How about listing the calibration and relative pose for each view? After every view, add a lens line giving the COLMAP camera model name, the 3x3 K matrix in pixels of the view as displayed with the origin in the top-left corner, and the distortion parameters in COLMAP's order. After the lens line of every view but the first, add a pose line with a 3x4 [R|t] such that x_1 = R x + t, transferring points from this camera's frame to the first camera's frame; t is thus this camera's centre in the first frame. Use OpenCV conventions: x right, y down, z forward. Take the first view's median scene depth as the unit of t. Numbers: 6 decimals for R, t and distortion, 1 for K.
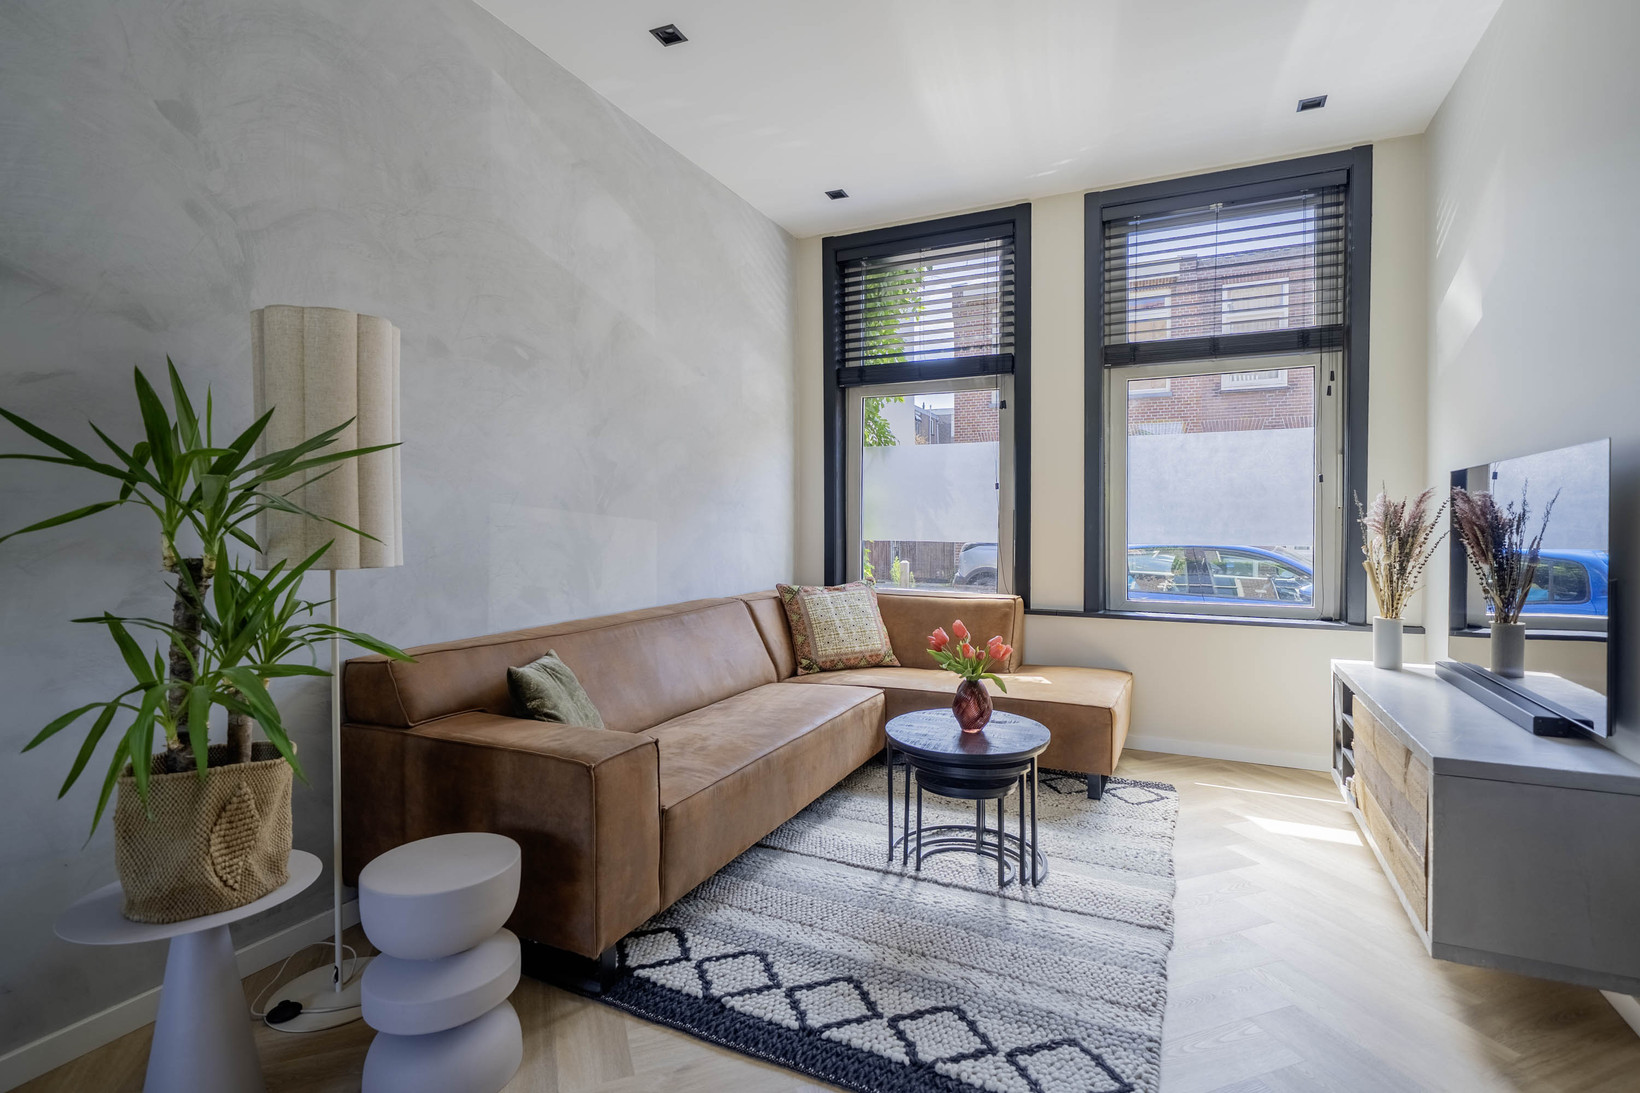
lens RADIAL K [[773.1, 0, 812.4], [0, 773.1, 539.0], [0, 0, 1]] dist [-0.000958, 0.000251]
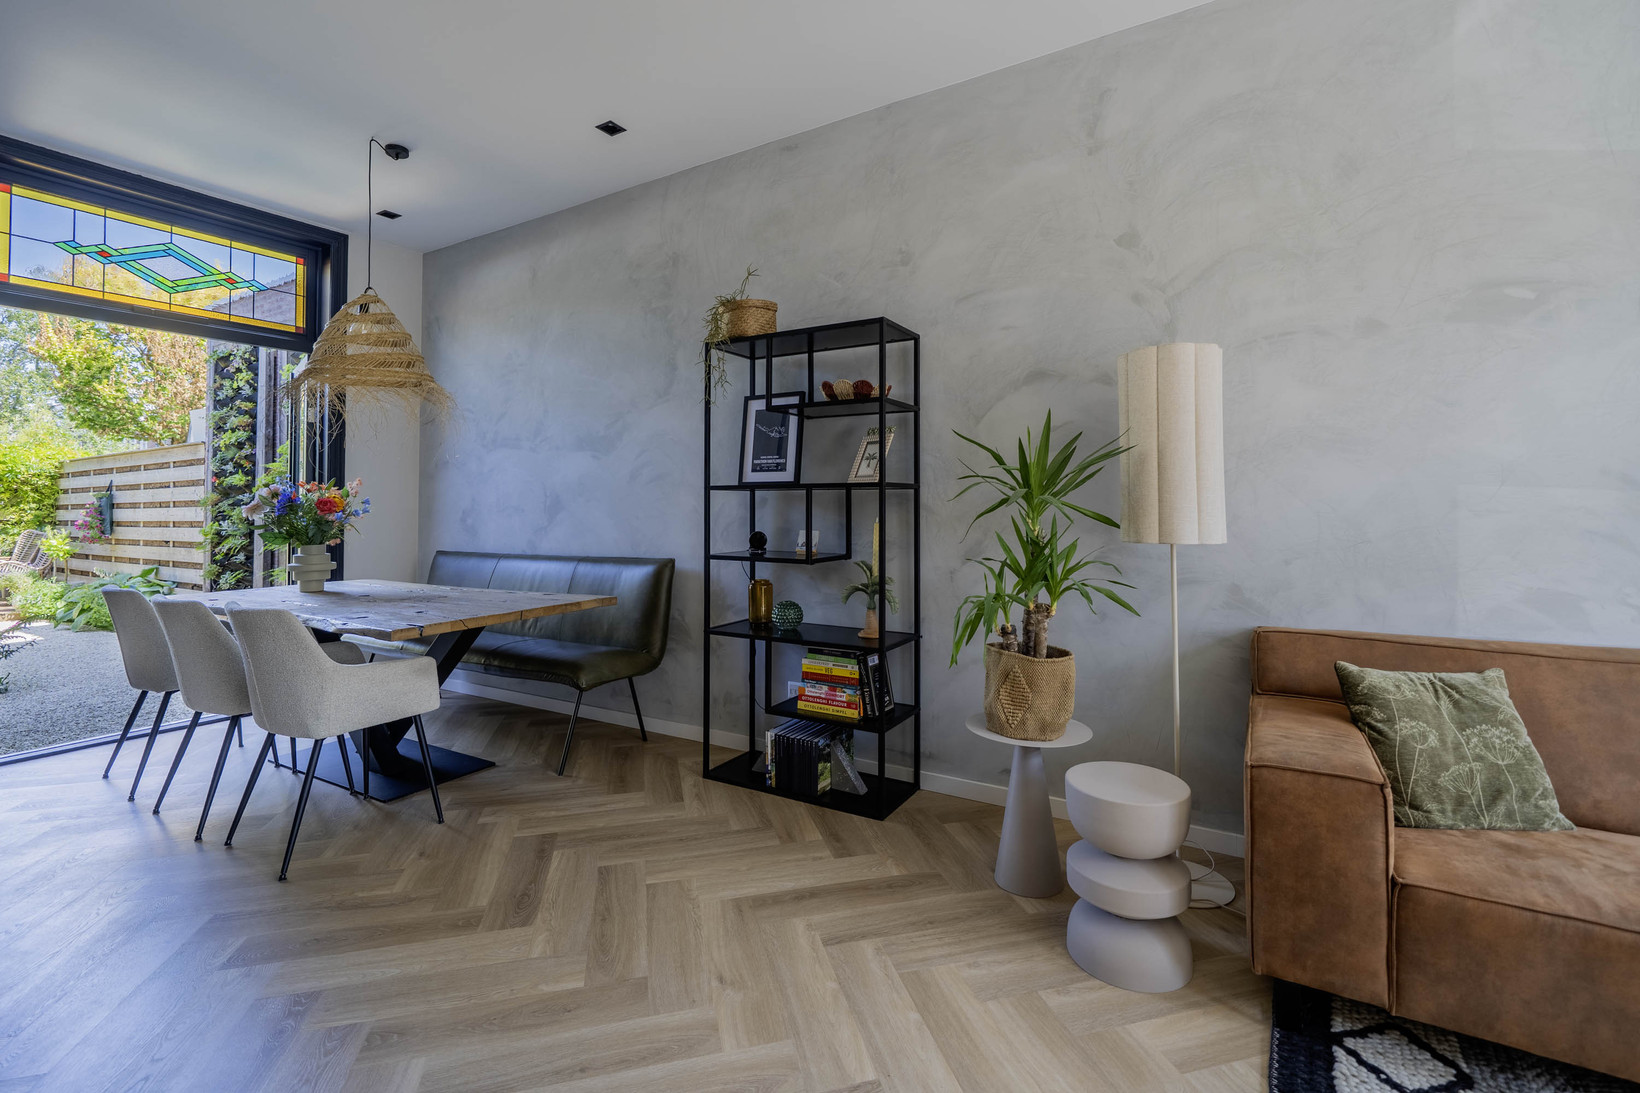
lens RADIAL K [[719.9, 0, 835.5], [0, 719.9, 492.3], [0, 0, 1]] dist [0.000624, 0.000459]
pose [[-0.078444, -0.019394, -0.996730, 0.402052], [-0.014394, 0.999729, -0.018320, -0.011207], [0.996815, 0.012910, -0.078702, 0.344188]]
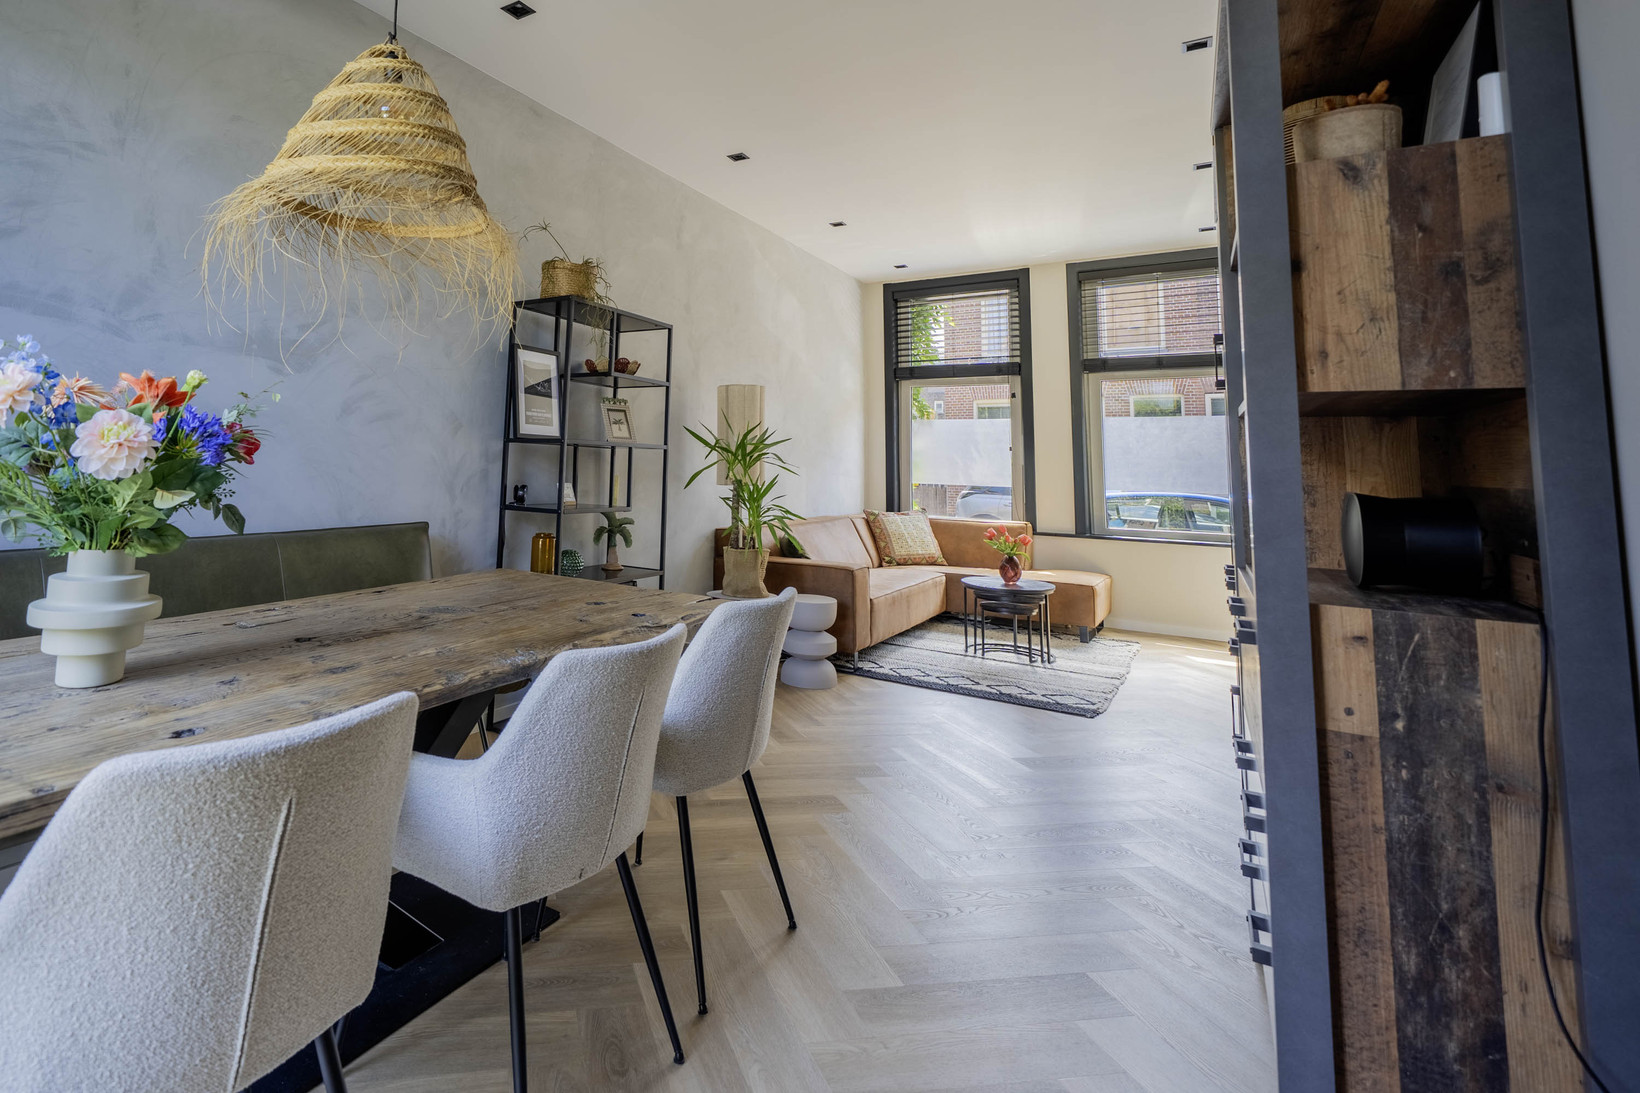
lens RADIAL K [[814.8, 0, 623.3], [0, 814.8, 388.0], [0, 0, 1]] dist [-0.000160, -0.000049]
pose [[0.984499, 0.005471, -0.175302, -0.341392], [-0.025851, 0.993123, -0.114187, 0.021549], [0.173472, 0.116949, 0.977870, -1.053237]]
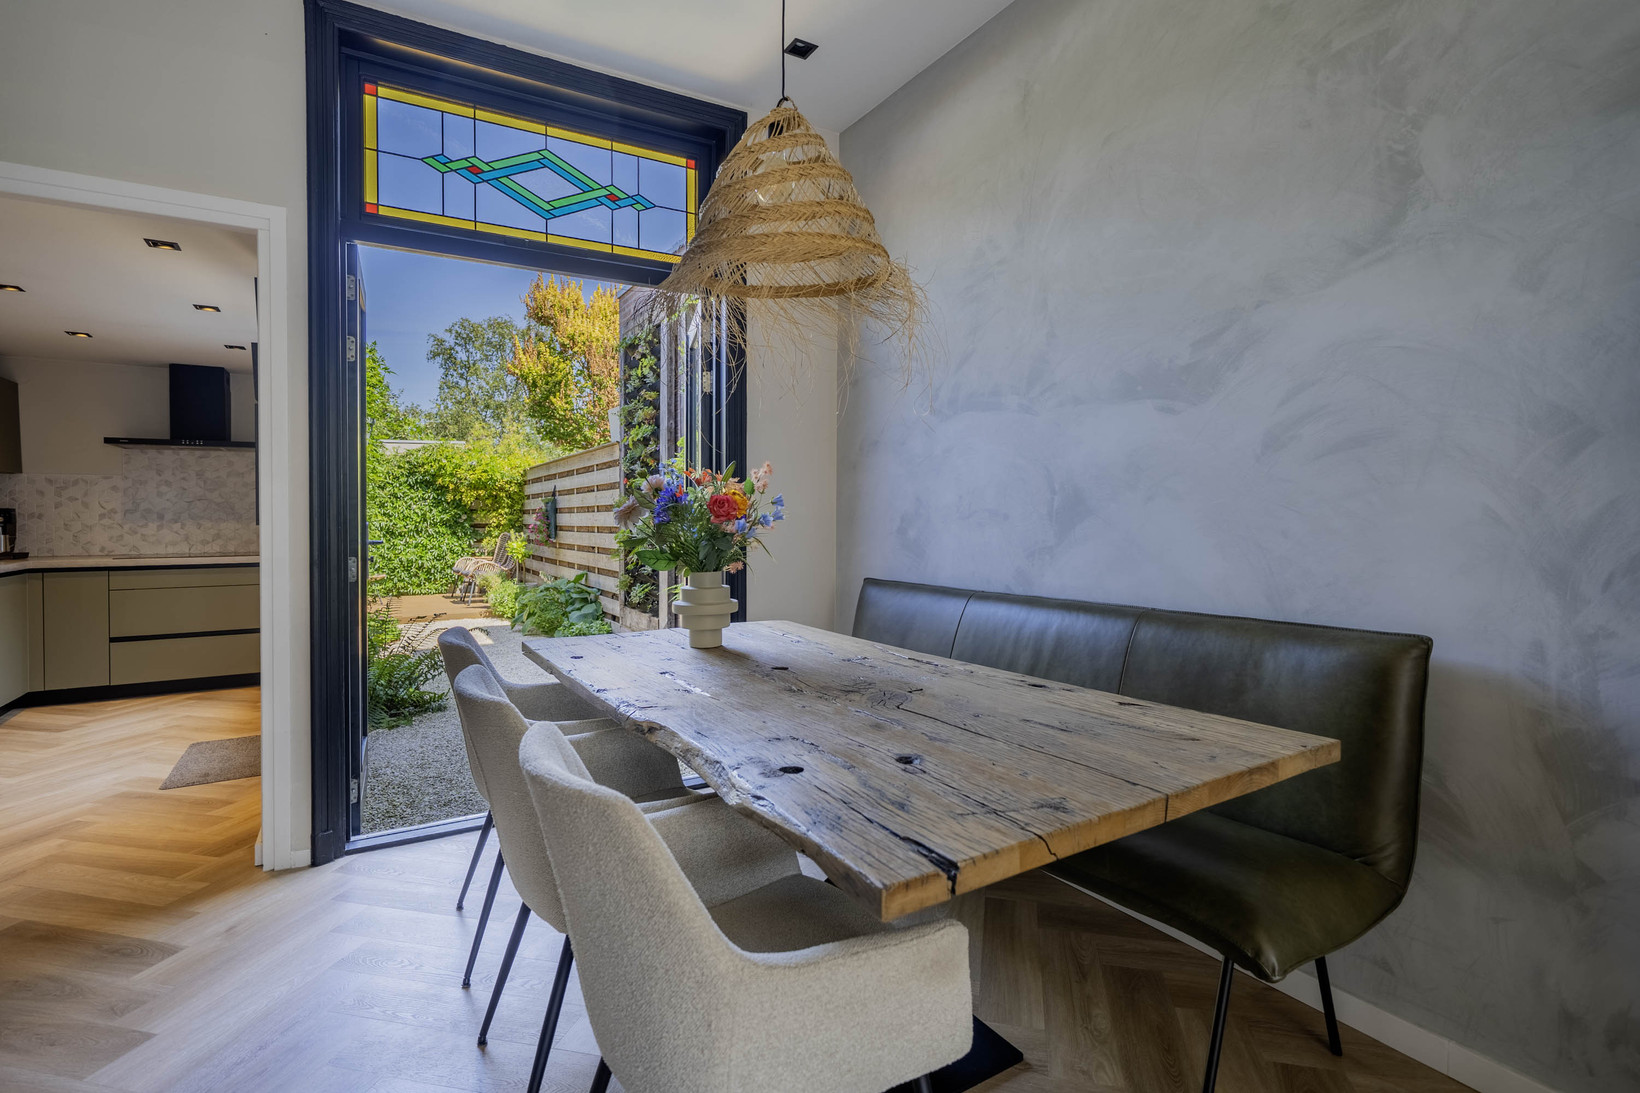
lens RADIAL K [[781.3, 0, 837.5], [0, 781.3, 524.8], [0, 0, 1]] dist [0.000166, -0.000148]
pose [[-0.528650, 0.012694, -0.848745, -0.121758], [-0.013874, 0.999625, 0.023592, -0.001781], [0.848727, 0.024247, -0.528275, -0.082537]]
